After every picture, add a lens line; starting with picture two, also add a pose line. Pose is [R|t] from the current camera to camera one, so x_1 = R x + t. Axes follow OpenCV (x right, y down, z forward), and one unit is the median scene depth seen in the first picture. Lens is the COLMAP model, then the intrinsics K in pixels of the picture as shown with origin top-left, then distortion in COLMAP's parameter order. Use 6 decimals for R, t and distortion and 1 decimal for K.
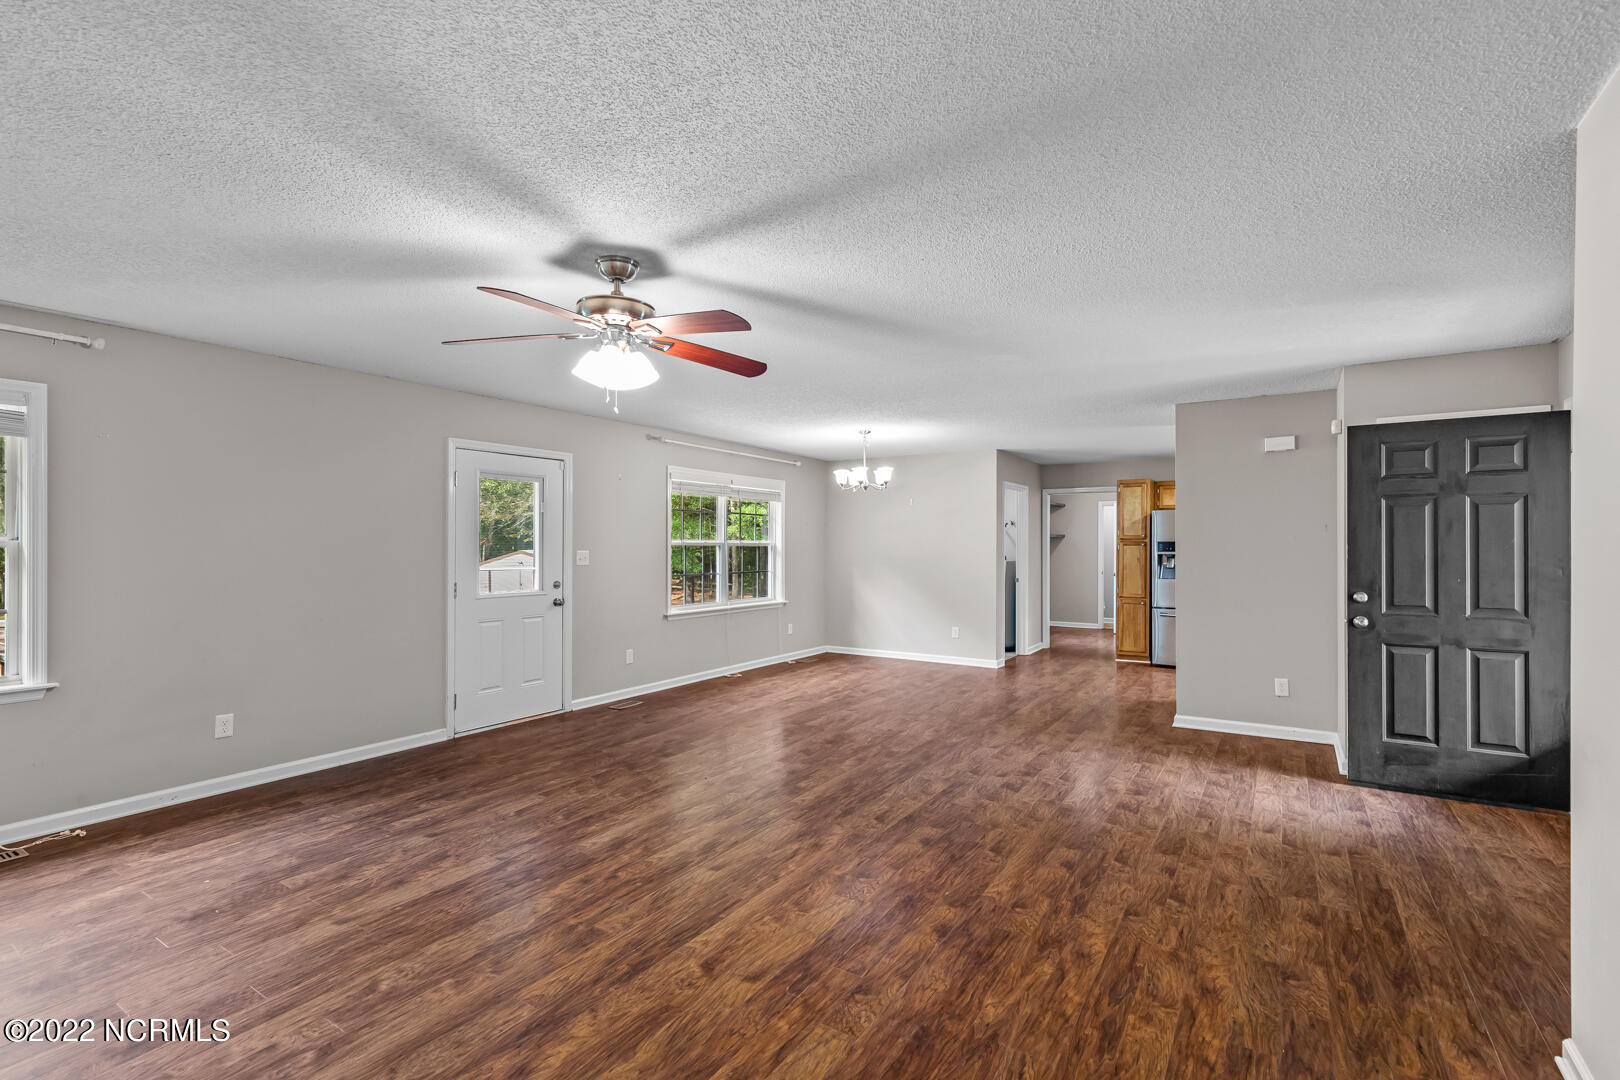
lens RADIAL K [[736.0, 0, 822.7], [0, 736.0, 539.7], [0, 0, 1]] dist [0.004038, -0.000943]
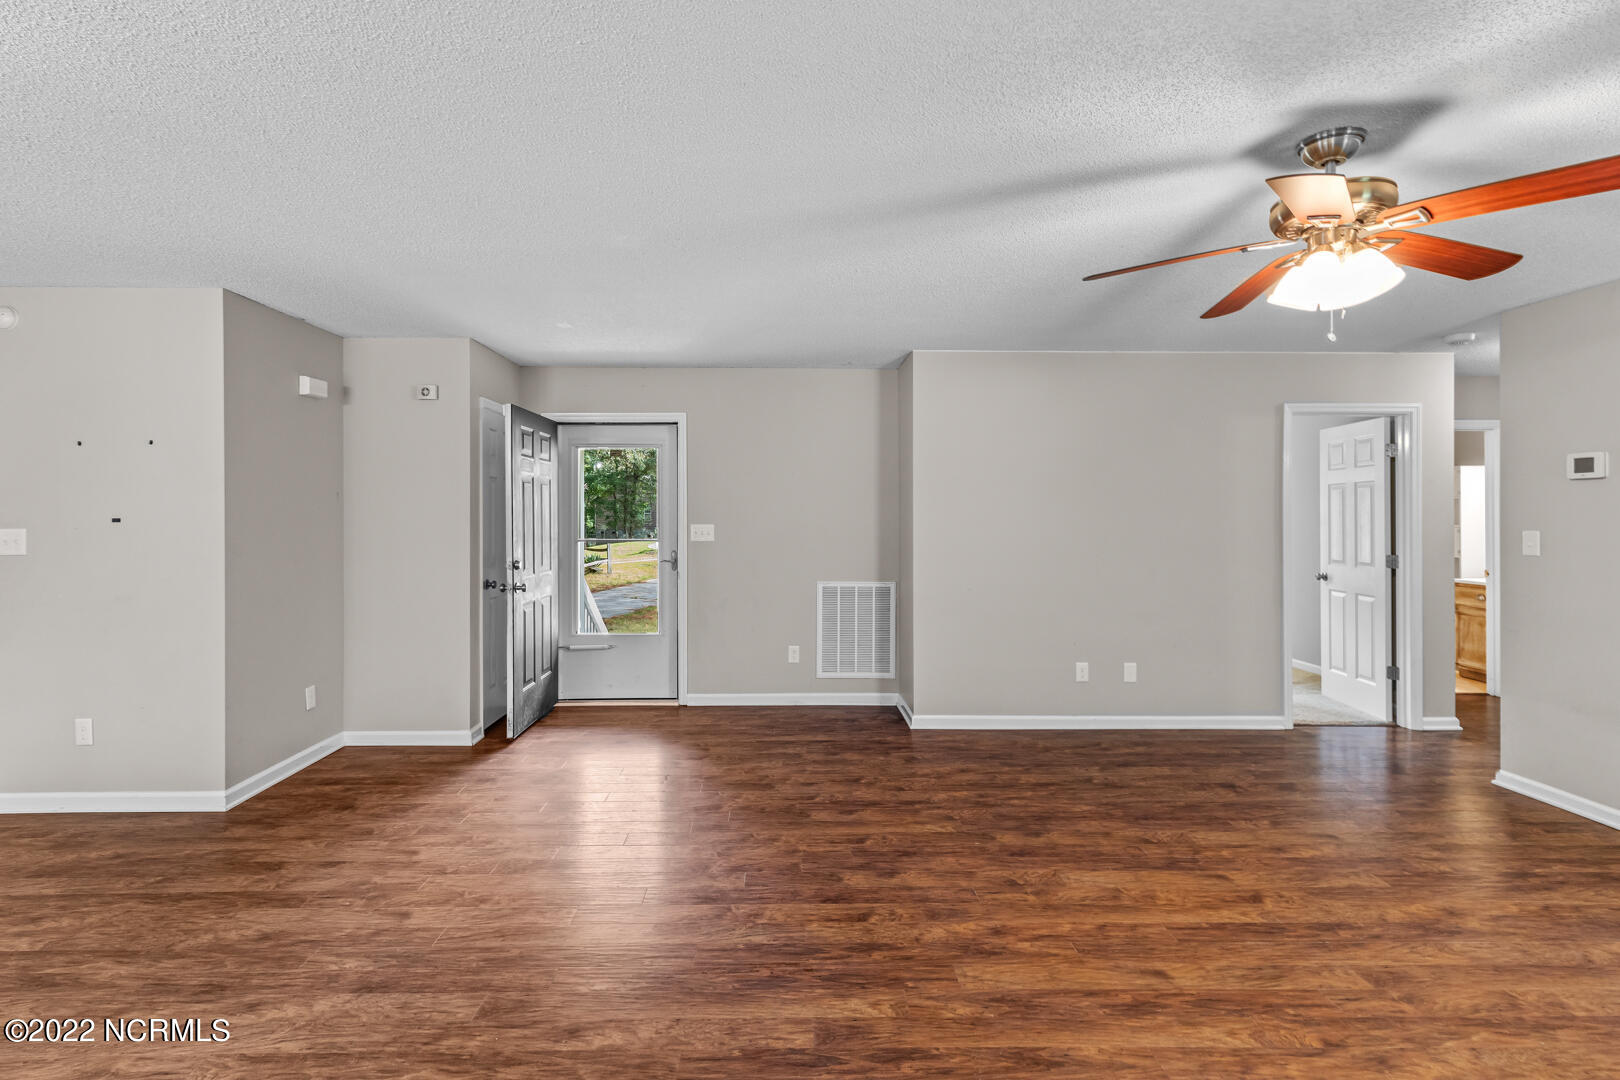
lens RADIAL K [[766.5, 0, 789.8], [0, 766.5, 508.1], [0, 0, 1]] dist [0.007563, -0.000581]
pose [[-0.545162, 0.008551, 0.838287, -0.458821], [-0.006789, 0.999870, -0.014615, 0.009306], [-0.838303, -0.013659, -0.545033, 1.363570]]
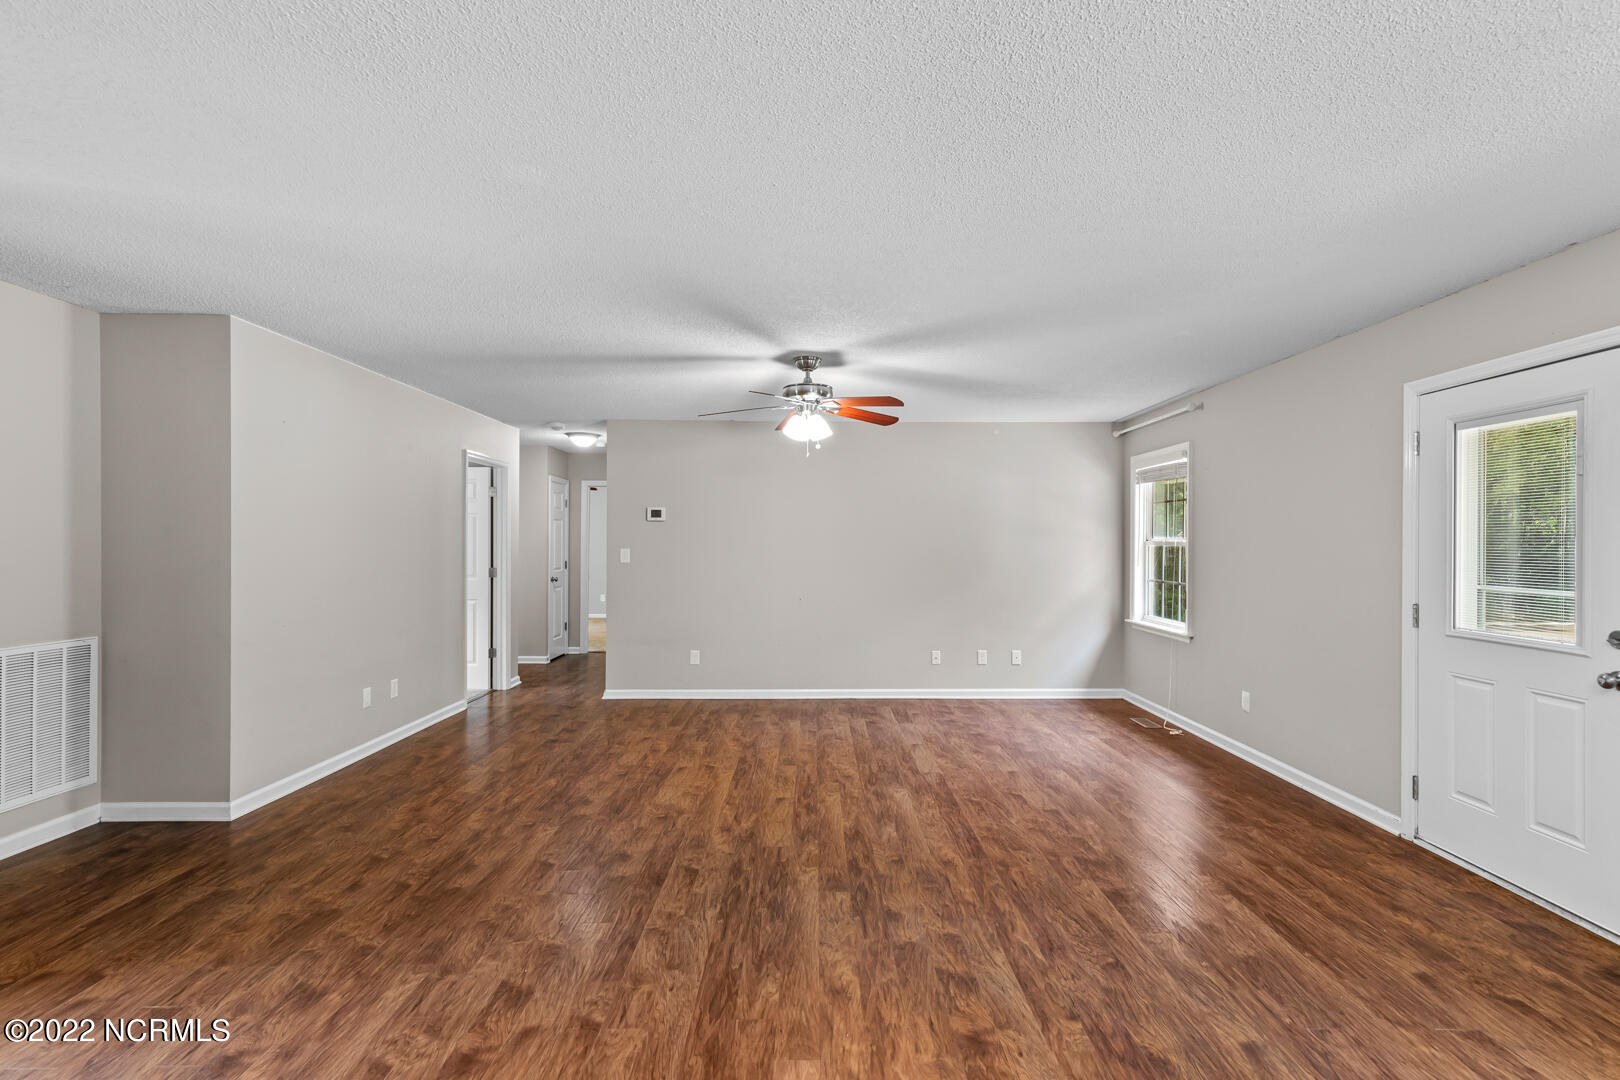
lens RADIAL K [[736.0, 0, 822.7], [0, 736.0, 539.7], [0, 0, 1]] dist [0.004038, -0.000943]
pose [[-0.838583, -0.006665, -0.544733, 0.383196], [-0.000884, 0.999940, -0.010875, 0.014615], [0.544774, -0.008638, -0.838539, 1.671618]]
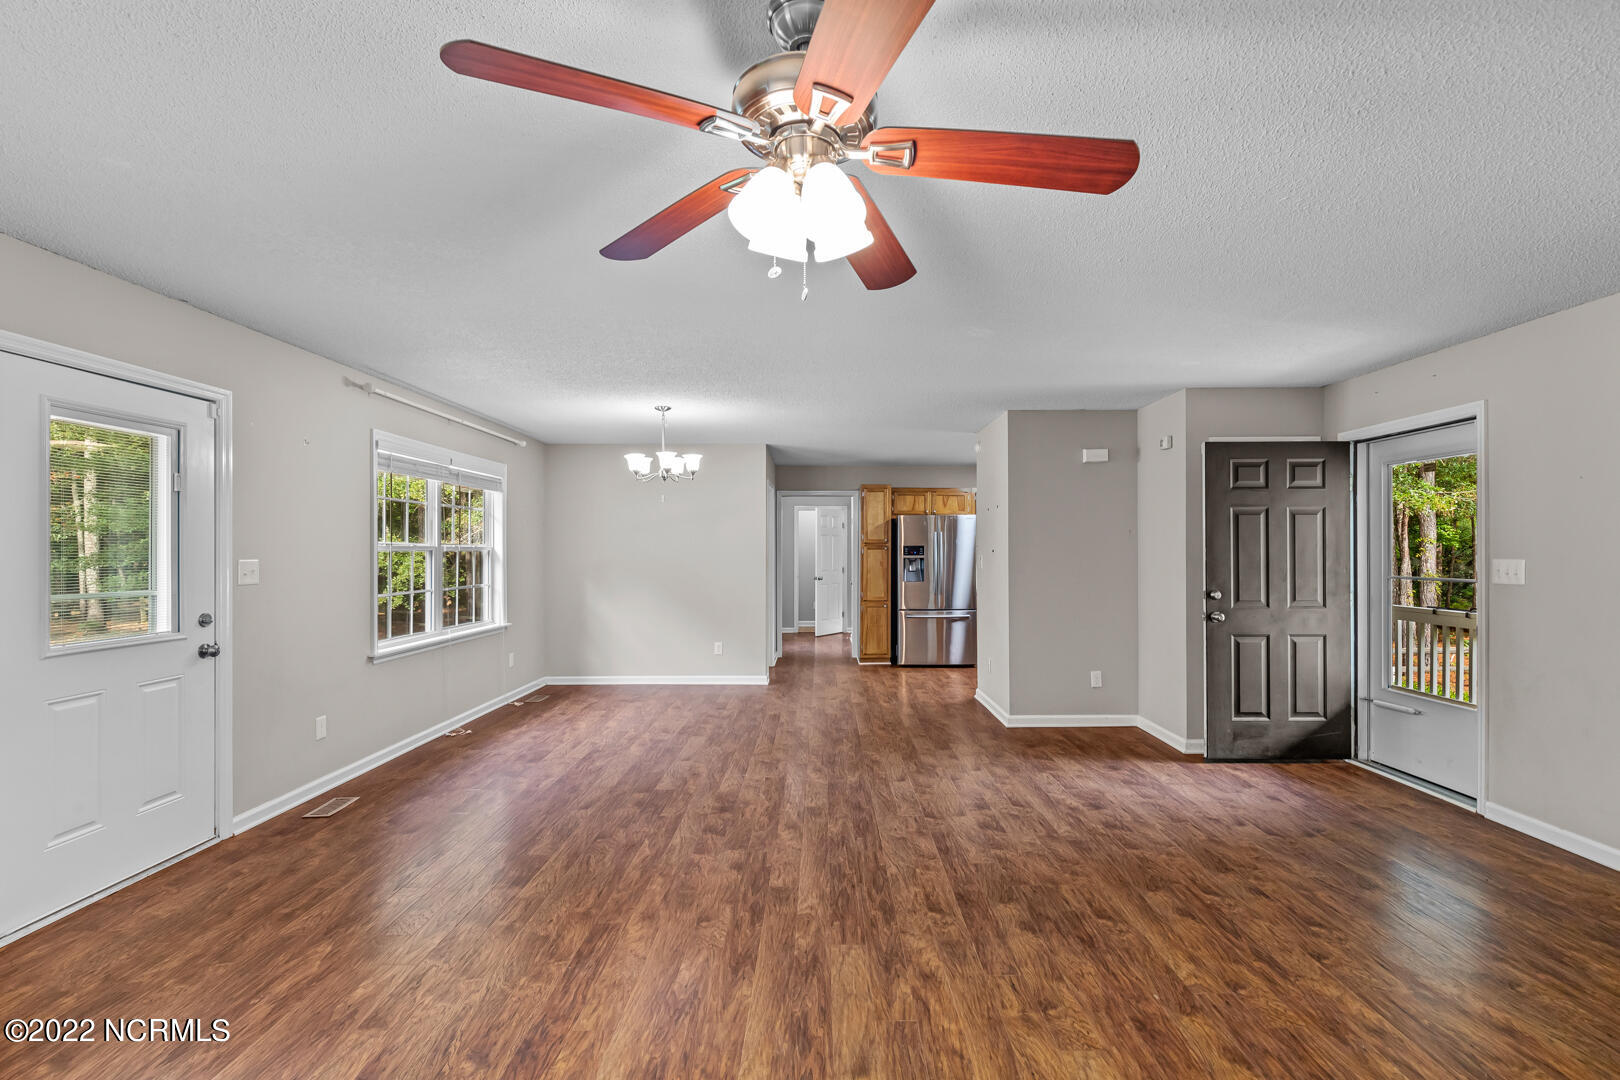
lens RADIAL K [[740.8, 0, 828.1], [0, 740.8, 543.5], [0, 0, 1]] dist [0.008073, -0.000427]
pose [[0.841269, 0.003076, 0.540609, -0.404249], [-0.002199, 0.999995, -0.002268, 0.004304], [-0.540613, 0.000719, 0.841271, 0.391405]]
